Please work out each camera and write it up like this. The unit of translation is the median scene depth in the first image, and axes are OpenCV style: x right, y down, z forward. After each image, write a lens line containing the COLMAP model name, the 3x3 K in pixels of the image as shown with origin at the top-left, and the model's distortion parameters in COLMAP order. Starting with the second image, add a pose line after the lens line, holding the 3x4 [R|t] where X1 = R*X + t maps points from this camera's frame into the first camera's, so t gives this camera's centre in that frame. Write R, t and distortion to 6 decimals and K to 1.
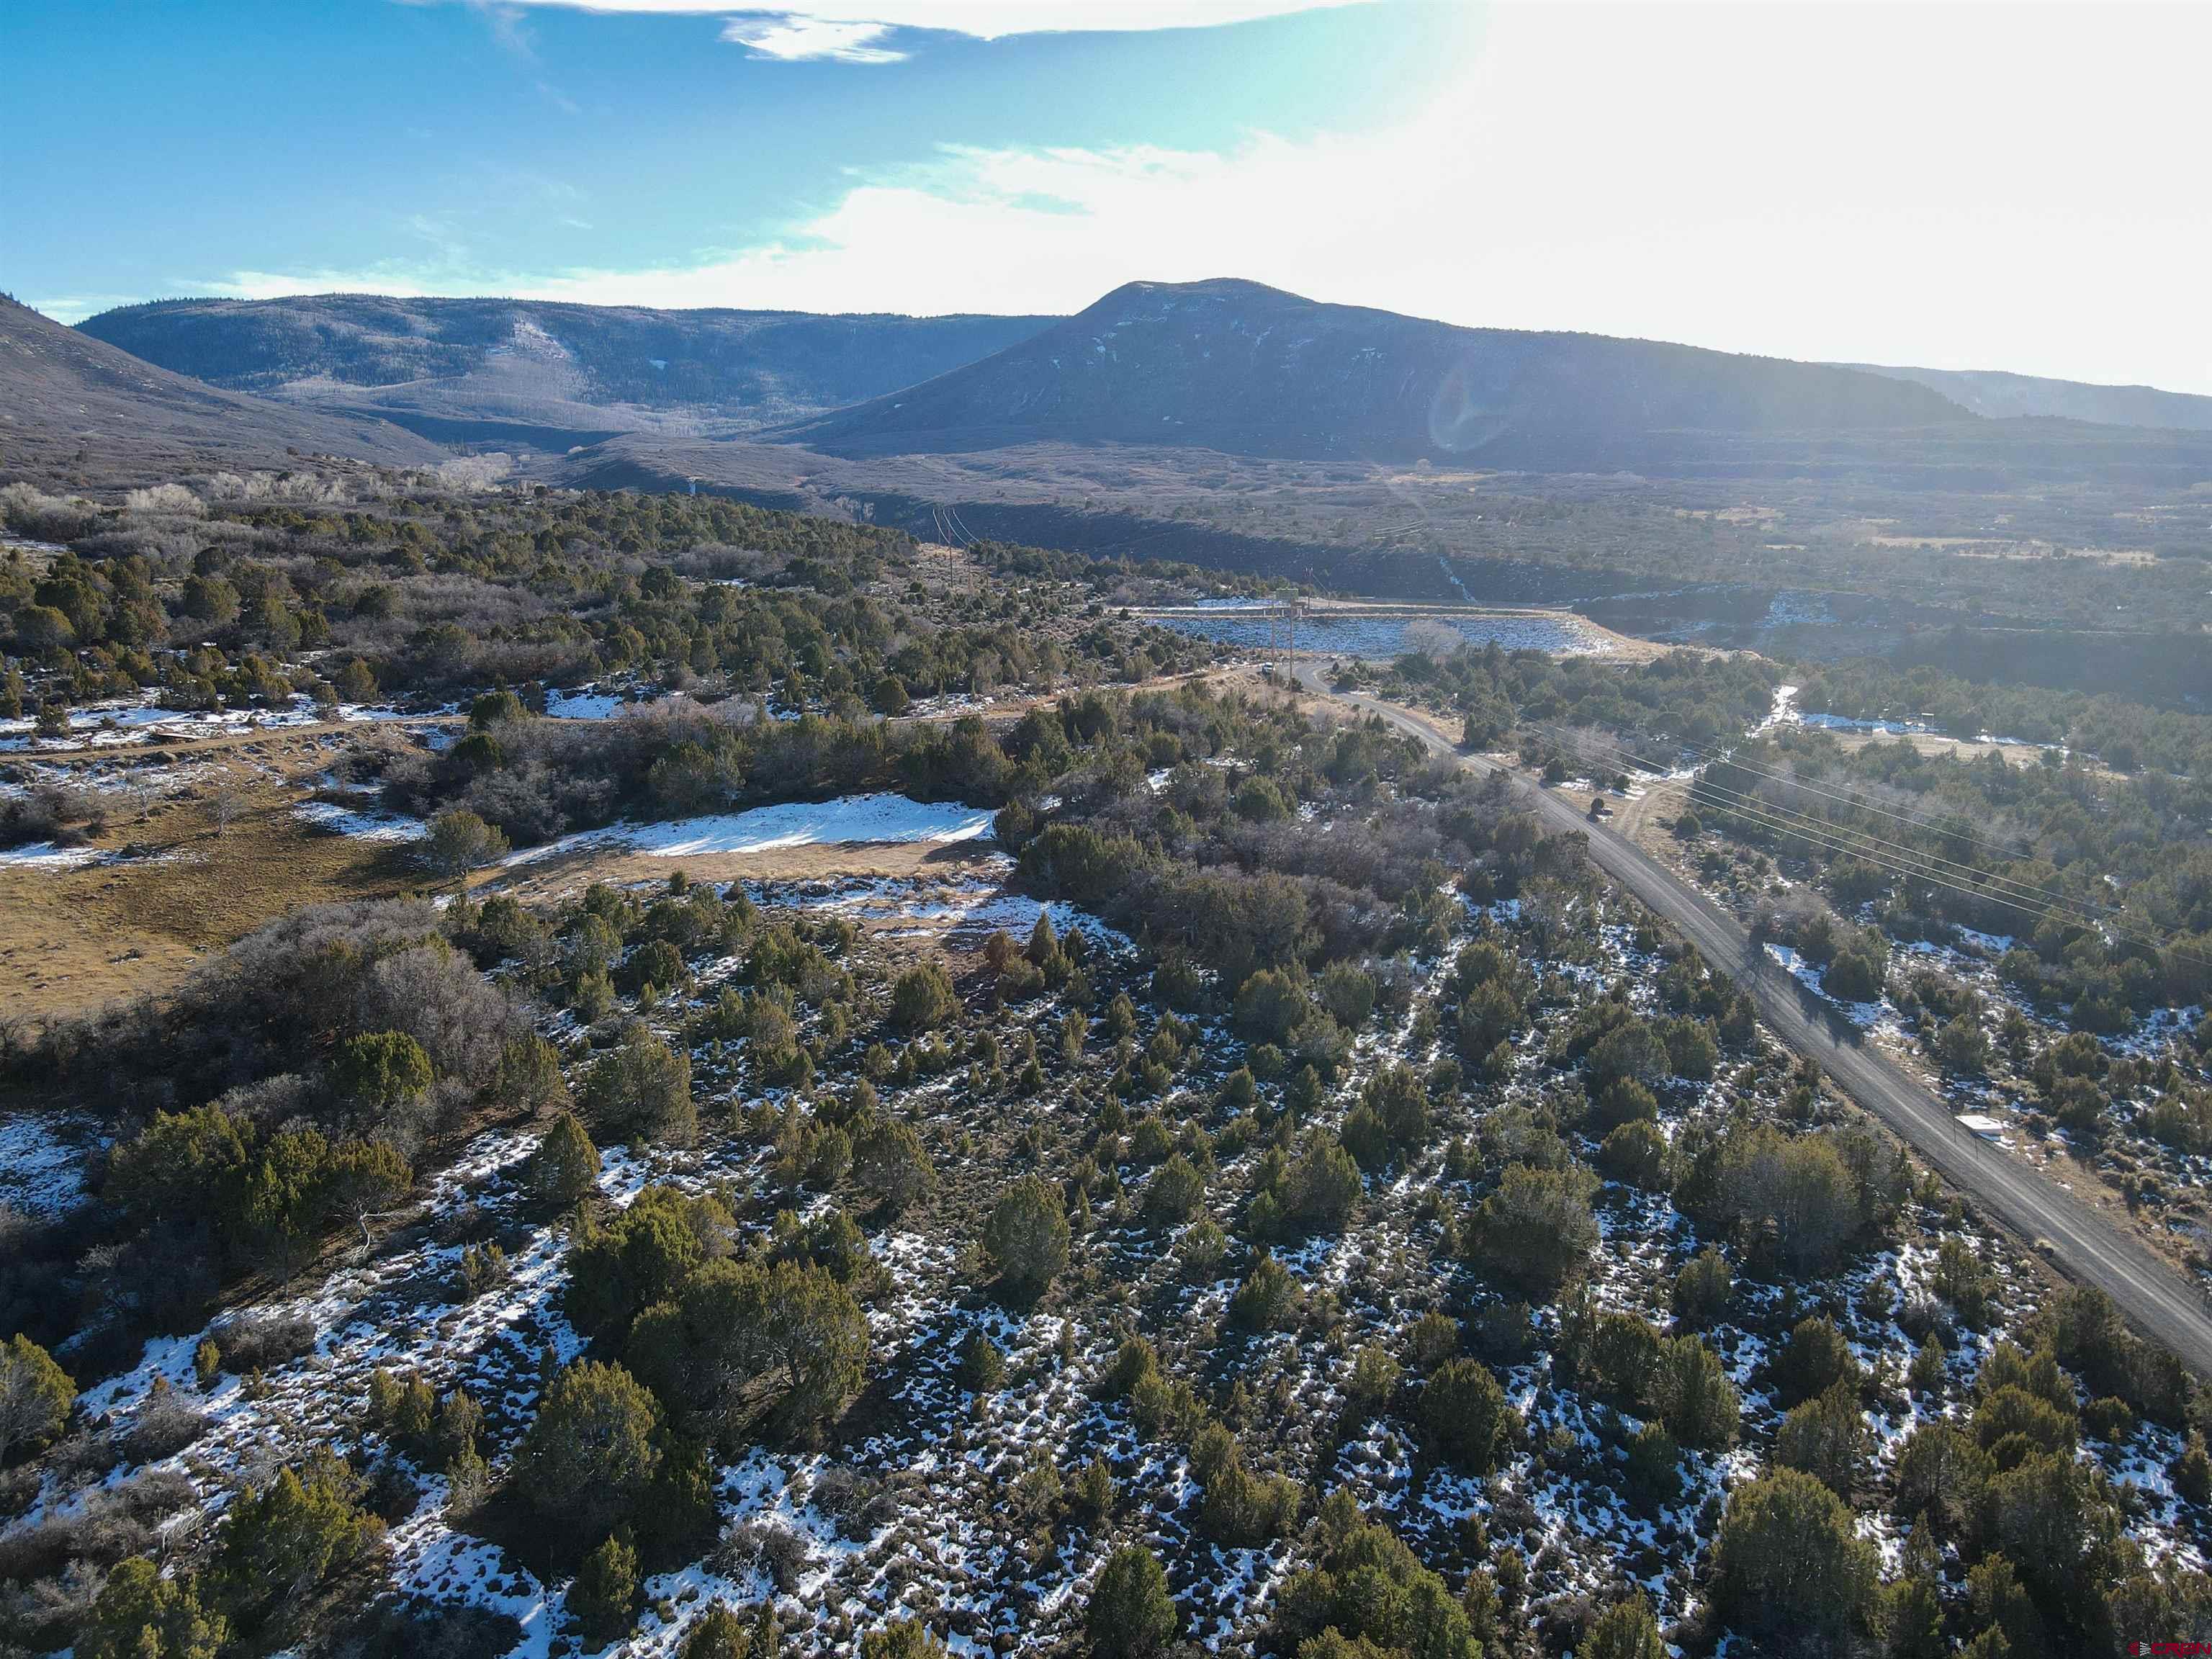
lens RADIAL K [[1623.4, 0, 1097.4], [0, 1623.4, 836.0], [0, 0, 1]] dist [-0.002025, 0.021389]
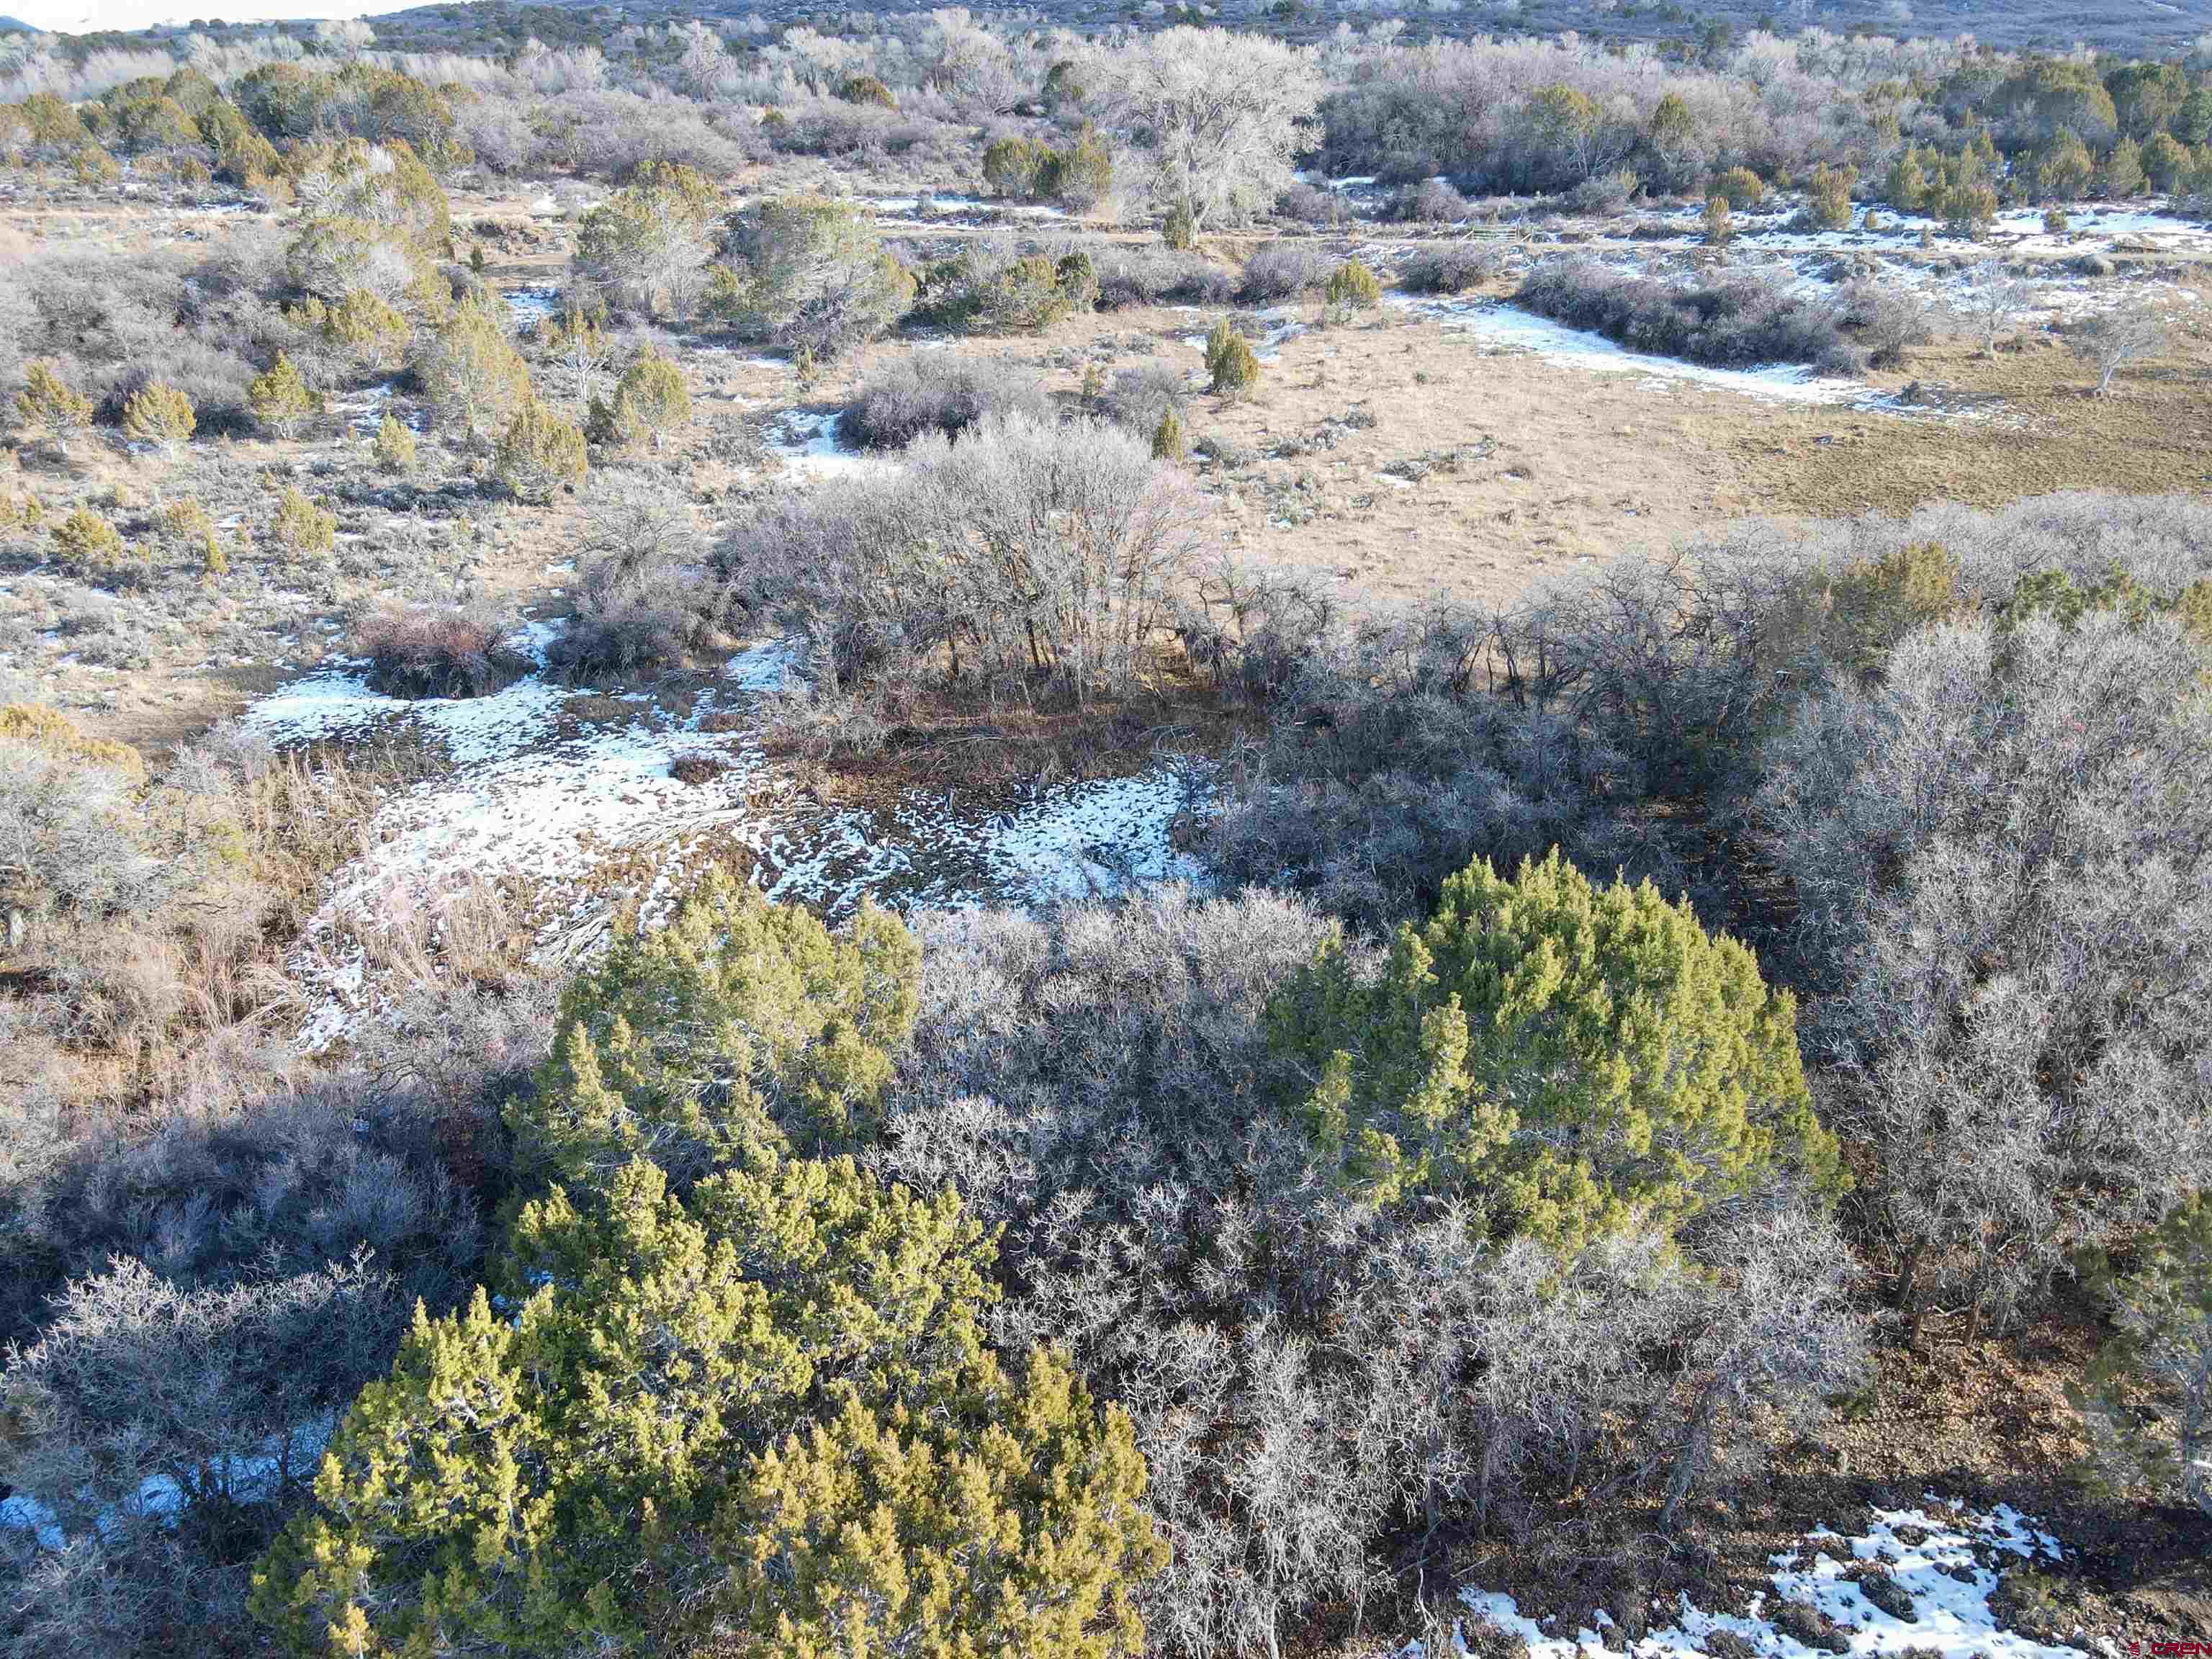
lens RADIAL K [[1623.4, 0, 1092.3], [0, 1623.4, 827.6], [0, 0, 1]] dist [-0.002025, 0.021389]
pose [[0.375605, 0.325742, -0.867648, -0.241007], [-0.168606, 0.944590, 0.281639, 0.055180], [0.911314, 0.040506, 0.409715, 0.735258]]
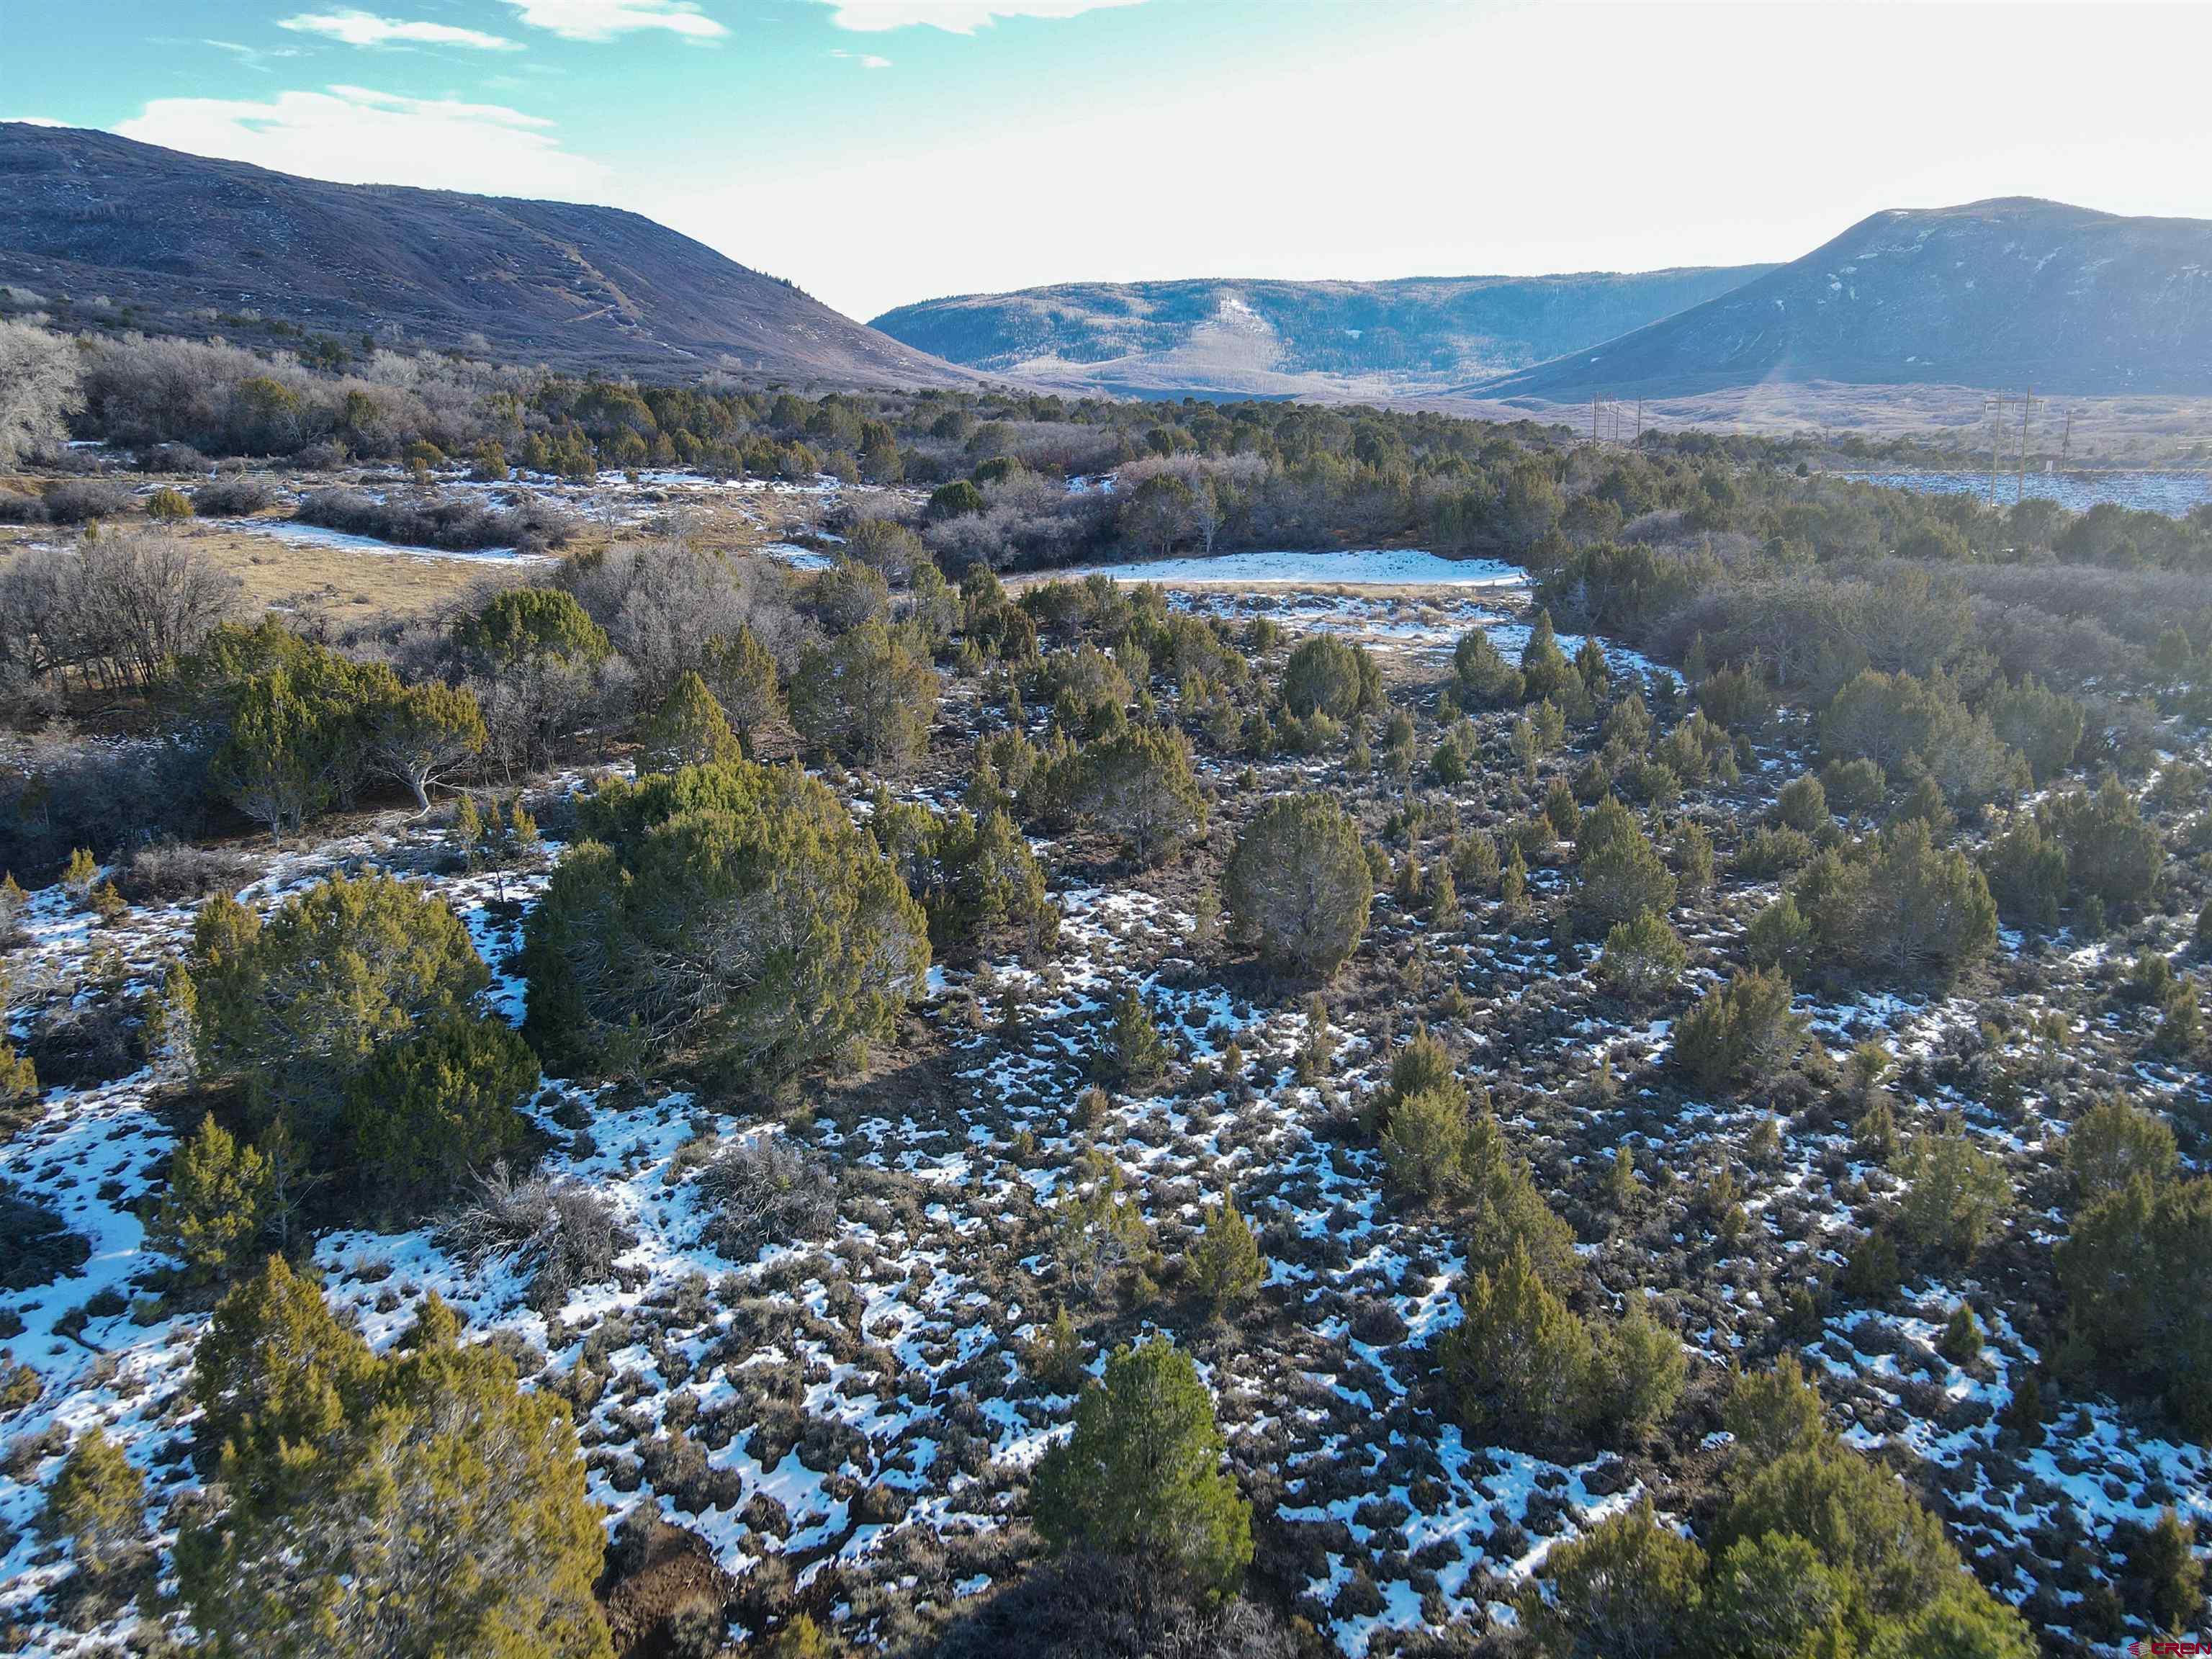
lens RADIAL K [[1623.4, 0, 1097.4], [0, 1623.4, 843.4], [0, 0, 1]] dist [-0.002025, 0.021389]
pose [[0.916481, 0.079096, -0.392183, 0.088697], [-0.073598, 0.996864, 0.029061, 0.172505], [0.393252, 0.002230, 0.919428, 0.354610]]
